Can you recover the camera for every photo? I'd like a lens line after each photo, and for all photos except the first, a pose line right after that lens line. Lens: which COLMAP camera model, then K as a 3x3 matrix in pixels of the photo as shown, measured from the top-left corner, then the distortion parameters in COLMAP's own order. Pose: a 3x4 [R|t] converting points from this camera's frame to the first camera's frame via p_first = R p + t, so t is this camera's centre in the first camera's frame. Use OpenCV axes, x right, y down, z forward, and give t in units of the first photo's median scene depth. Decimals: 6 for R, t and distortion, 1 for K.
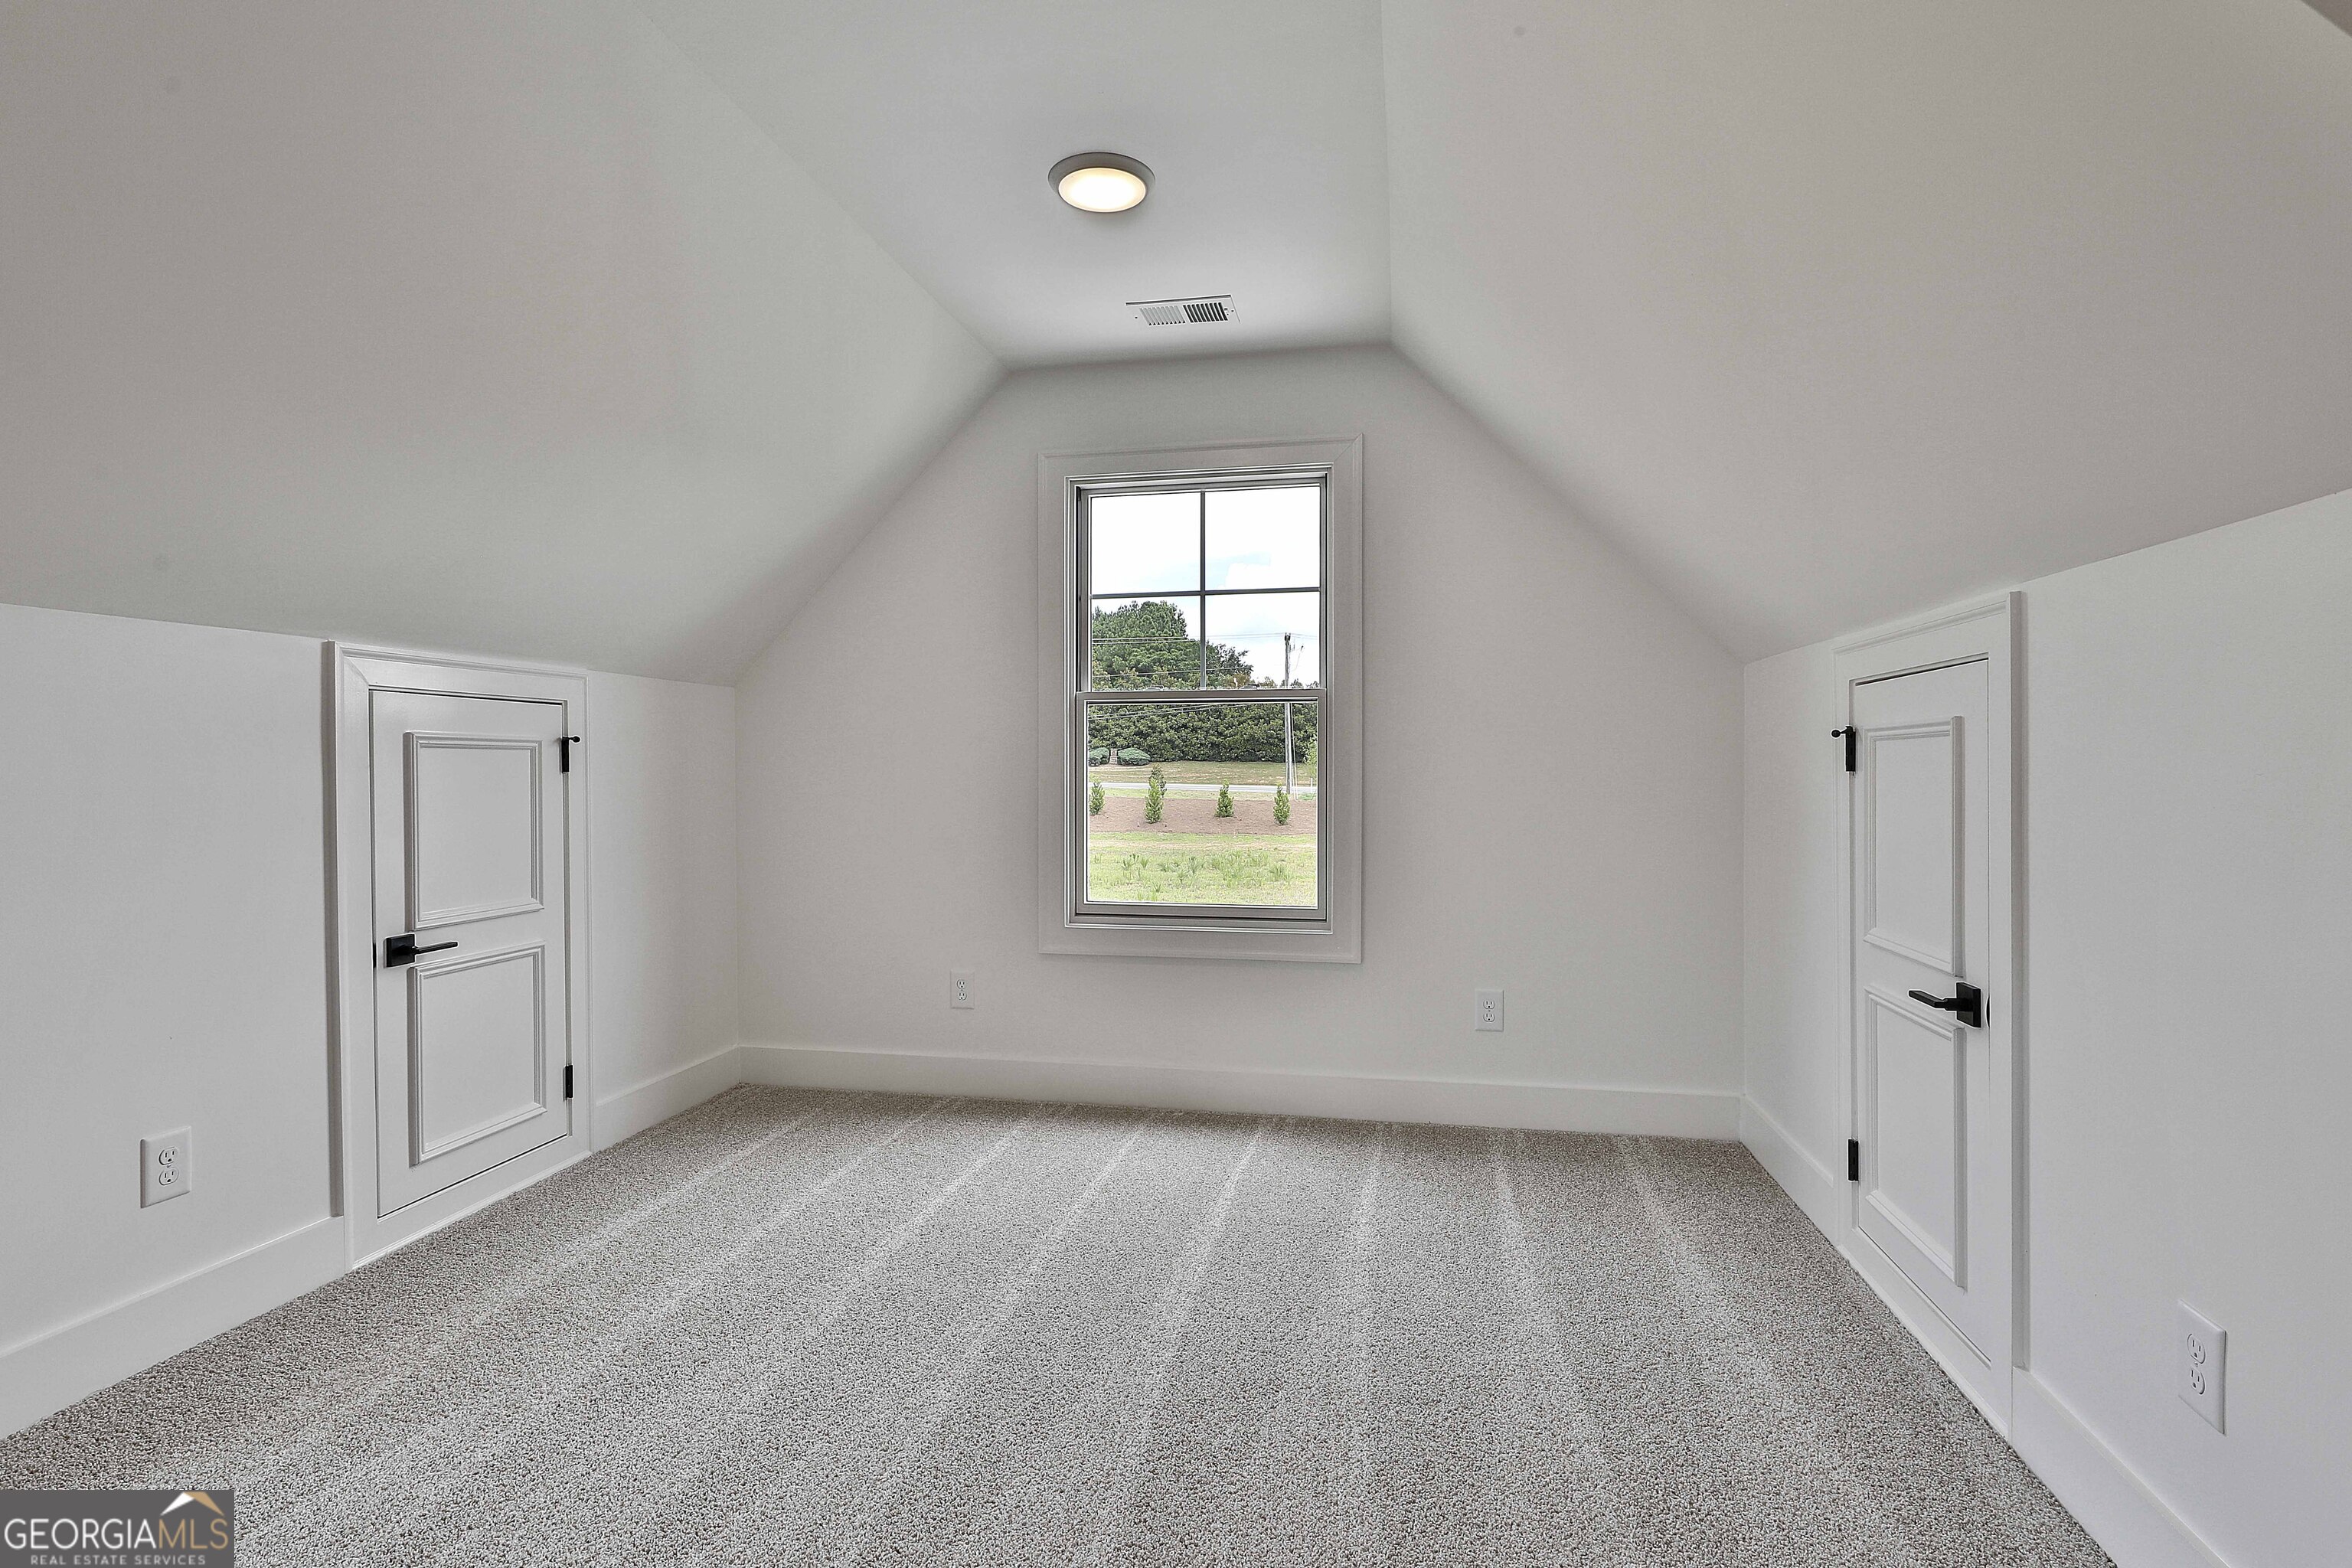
lens RADIAL K [[1139.5, 0, 1149.0], [0, 1139.5, 799.6], [0, 0, 1]] dist [0.059011, 0.000058]
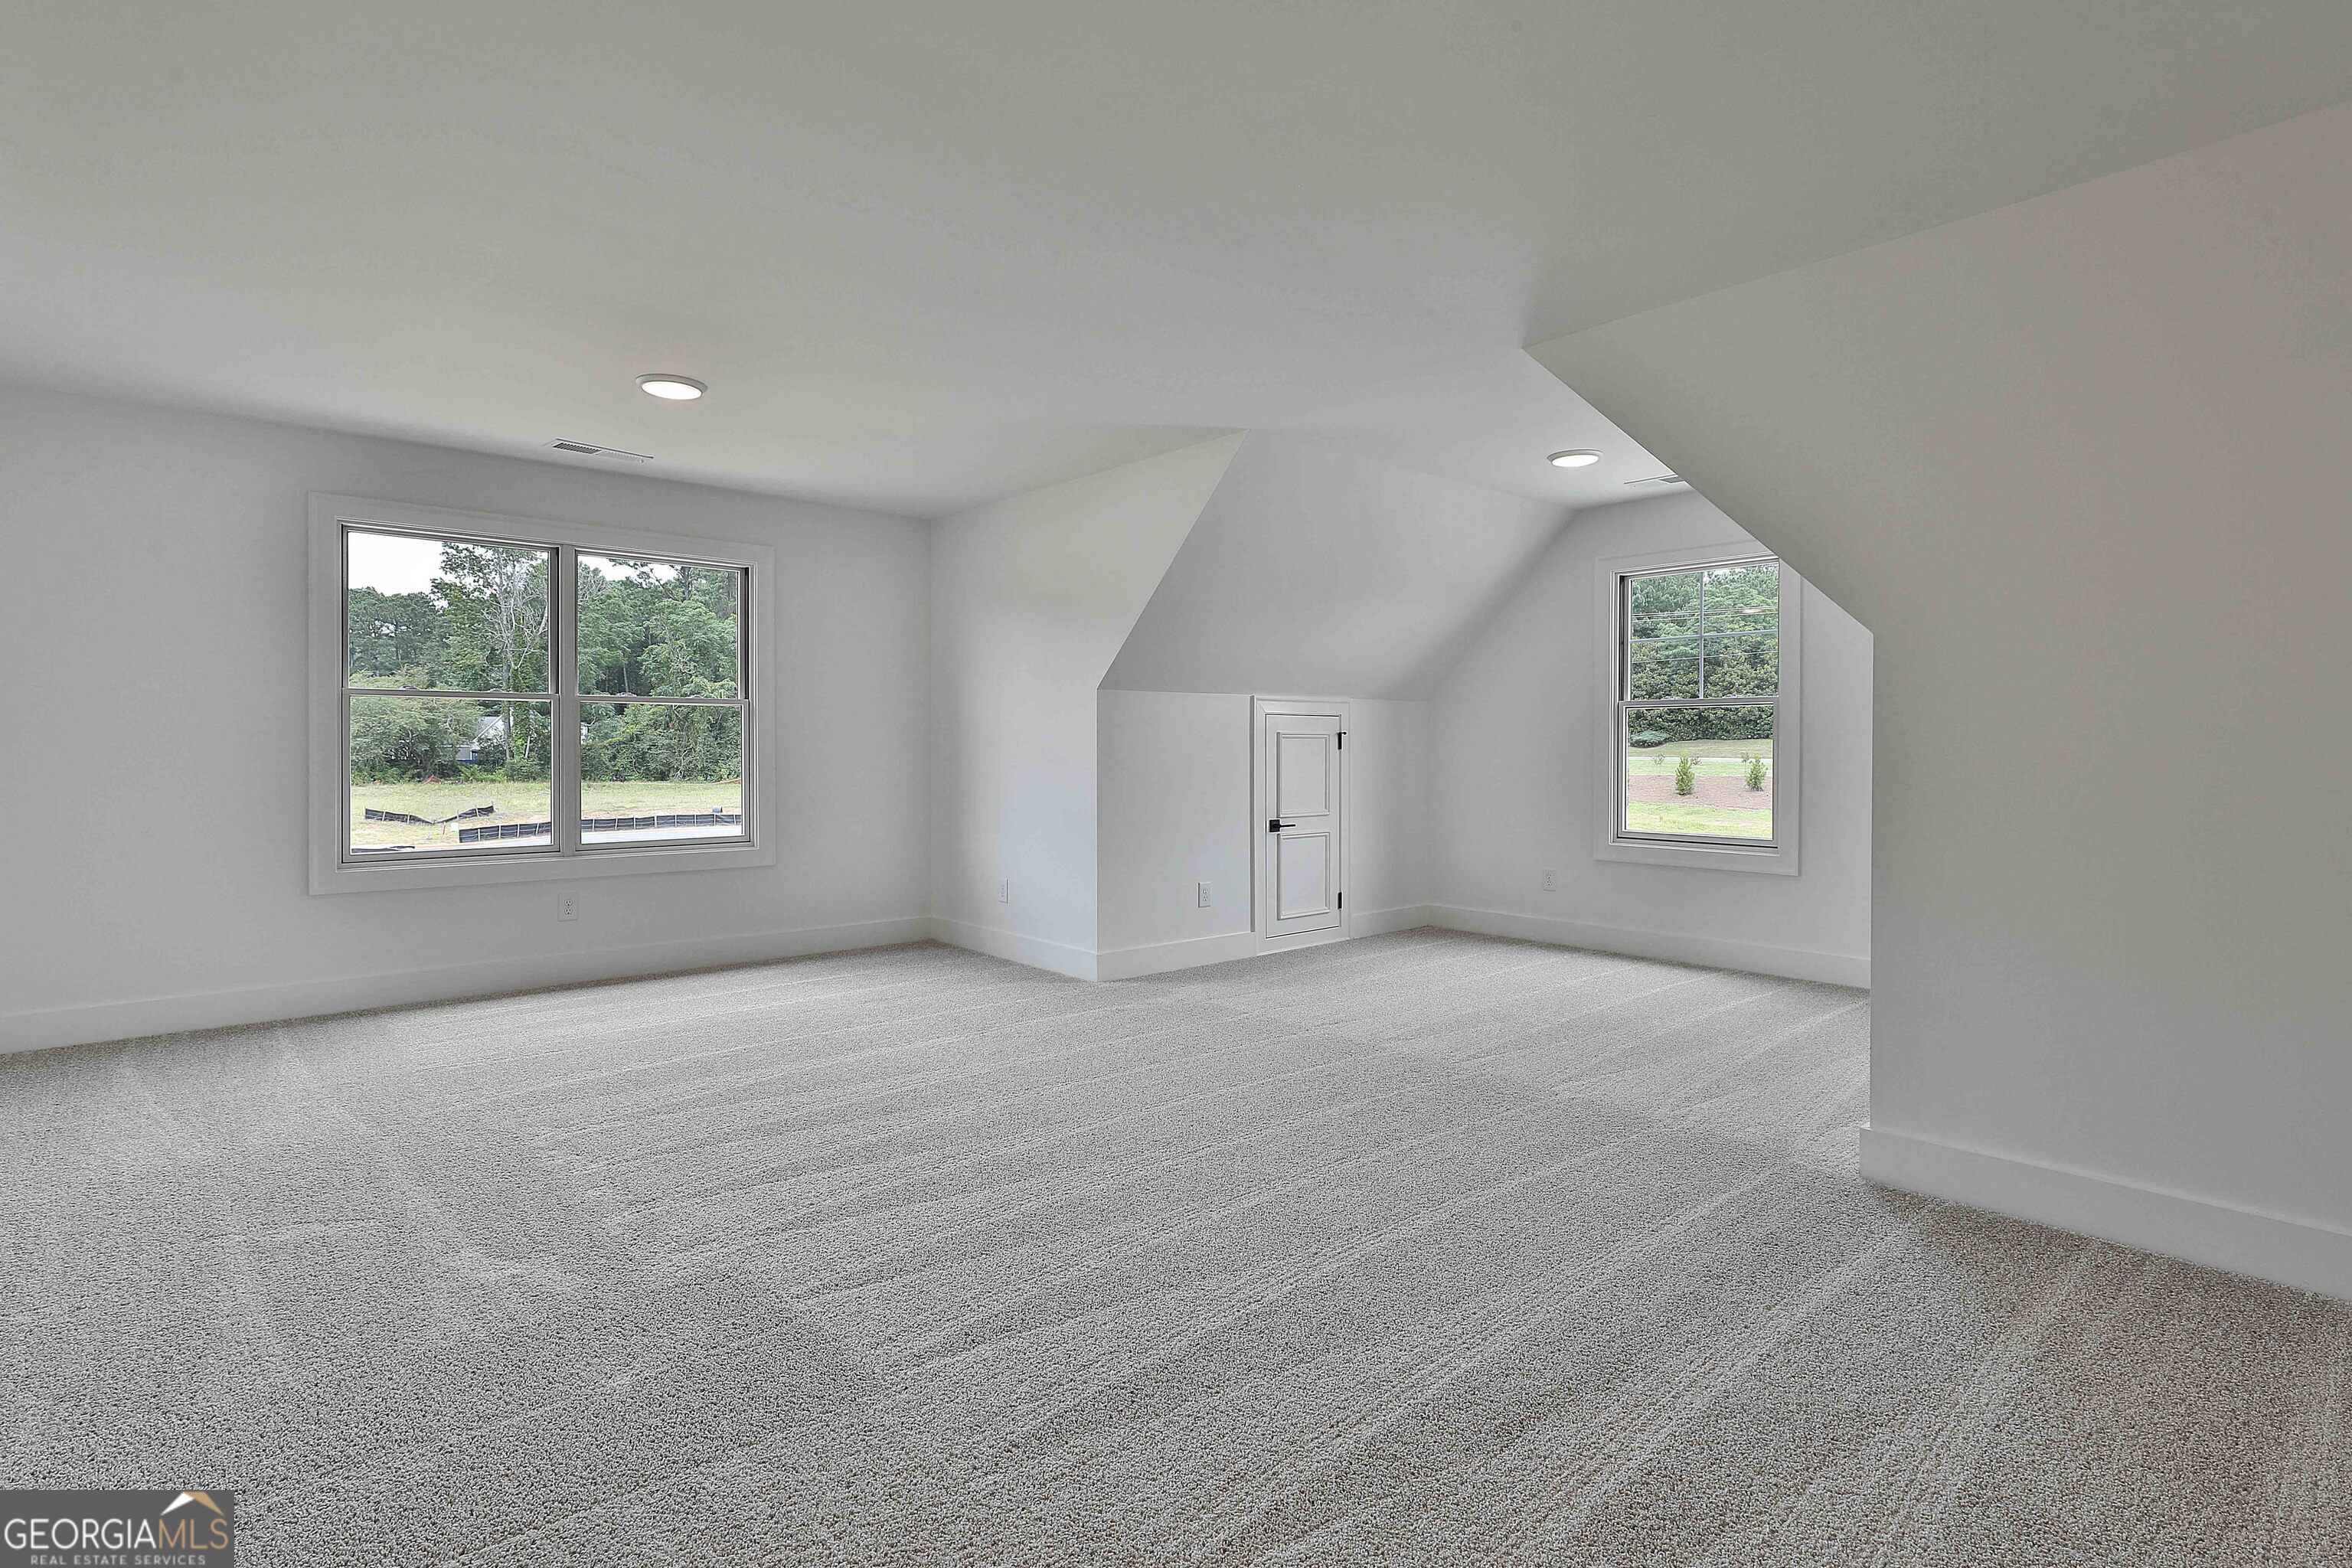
lens RADIAL K [[1136.6, 0, 1176.0], [0, 1136.6, 784.0], [0, 0, 1]] dist [-0.000259, 0.000216]
pose [[0.794952, 0.023971, -0.606199, 0.475768], [-0.018302, 0.999712, 0.015531, 0.011990], [0.606396, -0.001252, 0.795161, -0.762396]]
